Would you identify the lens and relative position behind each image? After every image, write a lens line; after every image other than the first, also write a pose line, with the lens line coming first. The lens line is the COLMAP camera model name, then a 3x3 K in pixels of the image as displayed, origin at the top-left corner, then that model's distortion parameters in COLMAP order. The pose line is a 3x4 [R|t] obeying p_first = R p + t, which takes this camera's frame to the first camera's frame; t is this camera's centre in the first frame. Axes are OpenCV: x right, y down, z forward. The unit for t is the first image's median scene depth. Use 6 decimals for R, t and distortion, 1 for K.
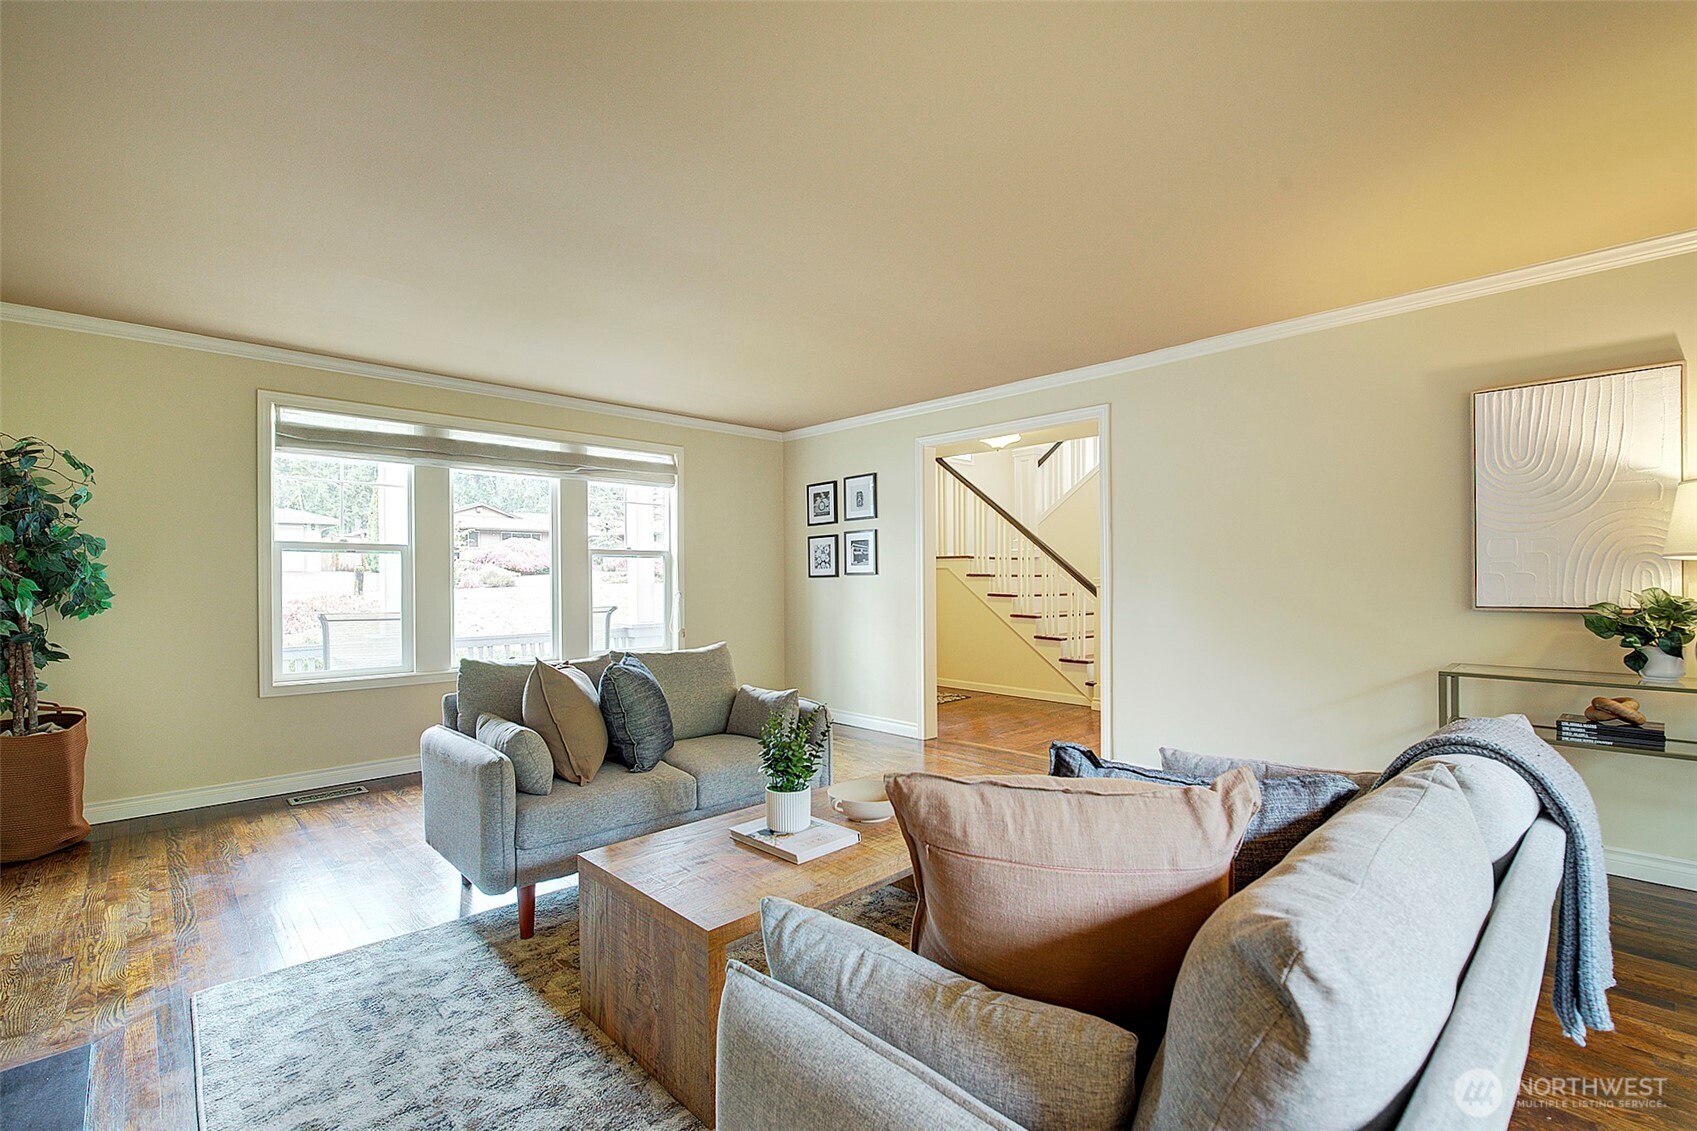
lens RADIAL K [[731.3, 0, 855.8], [0, 731.3, 580.0], [0, 0, 1]] dist [-0.004530, 0.000056]
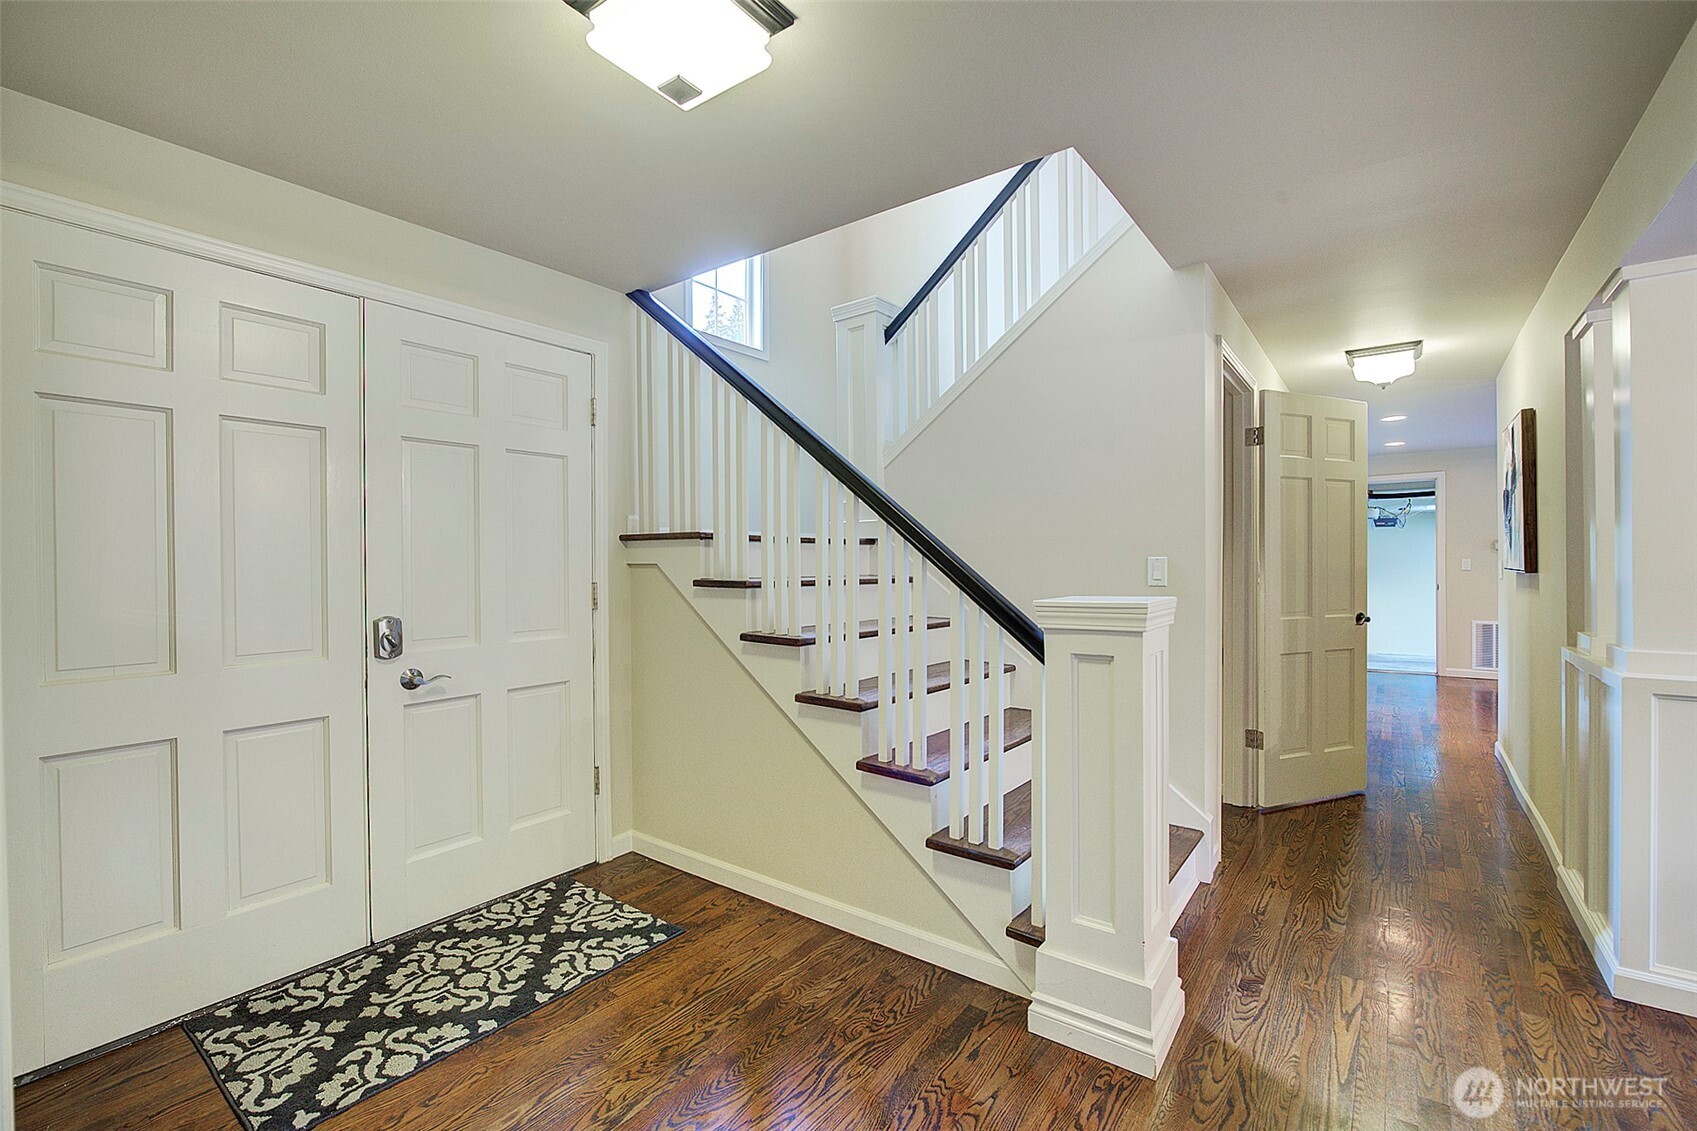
lens RADIAL K [[731.3, 0, 852.7], [0, 731.3, 562.1], [0, 0, 1]] dist [-0.004530, 0.000056]
pose [[0.988788, -0.006948, 0.149165, 0.181997], [0.008095, 0.999942, -0.007079, -0.014825], [-0.149107, 0.008207, 0.988787, 0.627214]]
